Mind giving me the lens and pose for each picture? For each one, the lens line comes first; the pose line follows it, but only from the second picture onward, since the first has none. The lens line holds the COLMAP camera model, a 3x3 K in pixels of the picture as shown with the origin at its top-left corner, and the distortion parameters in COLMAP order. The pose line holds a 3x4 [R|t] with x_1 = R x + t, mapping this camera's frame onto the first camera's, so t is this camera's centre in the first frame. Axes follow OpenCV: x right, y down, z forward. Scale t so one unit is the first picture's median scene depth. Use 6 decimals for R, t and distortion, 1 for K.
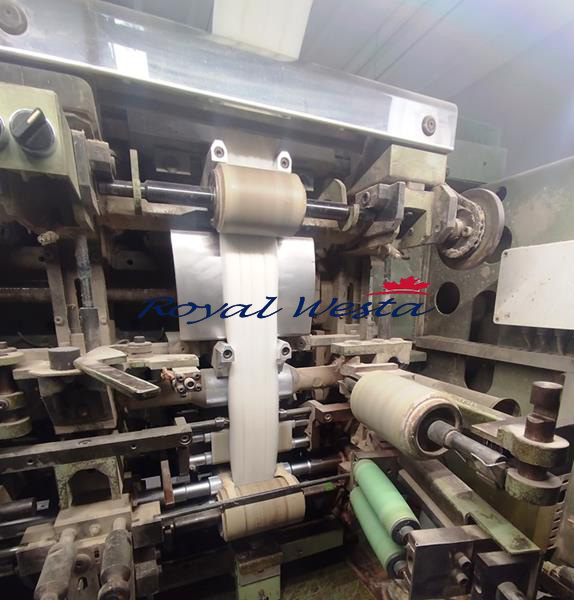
lens RADIAL K [[348.8, 0, 288.9], [0, 348.8, 376.0], [0, 0, 1]] dist [0.018384, -0.024573]
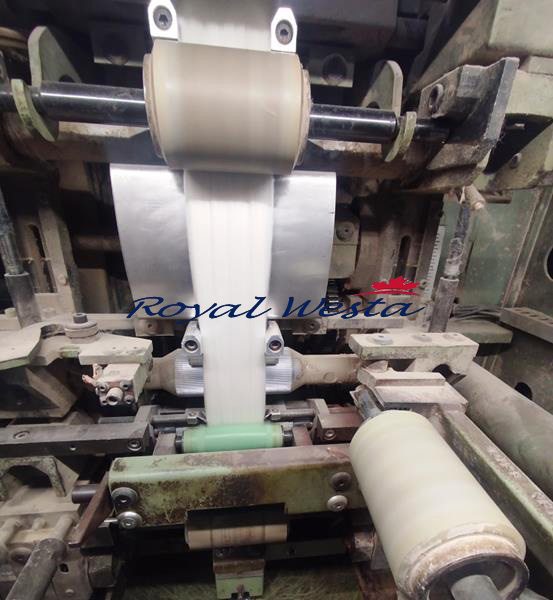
lens RADIAL K [[334.6, 0, 278.3], [0, 334.6, 362.0], [0, 0, 1]] dist [0.001494, 0.003948]
pose [[0.962236, 0.143783, -0.231146, 0.158658], [-0.094929, 0.973059, 0.210108, -0.181894], [0.255129, -0.180231, 0.949961, 0.342776]]
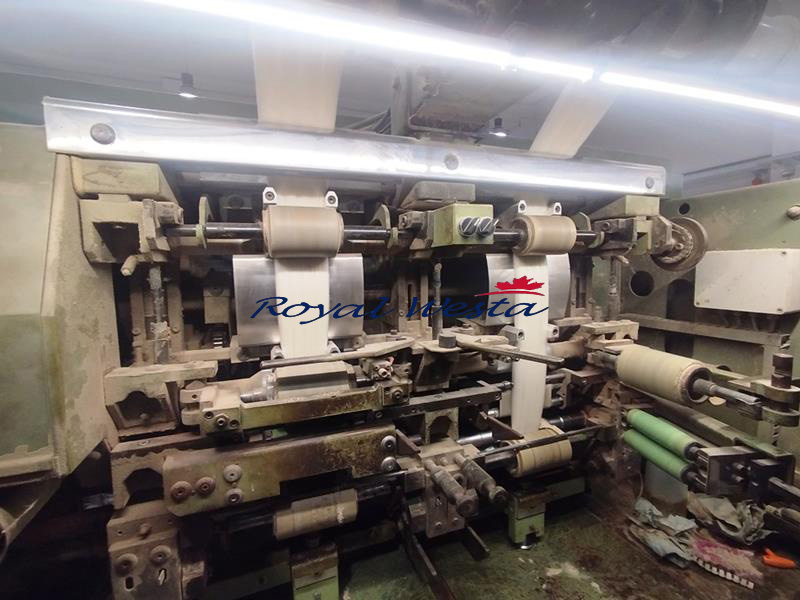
lens RADIAL K [[363.5, 0, 399.2], [0, 363.5, 294.2], [0, 0, 1]] dist [-0.003779, 0.000507]
pose [[0.998993, -0.015972, -0.041929, -0.564334], [0.009676, 0.989197, -0.146272, -0.014049], [0.043812, 0.145719, 0.988355, -0.478159]]
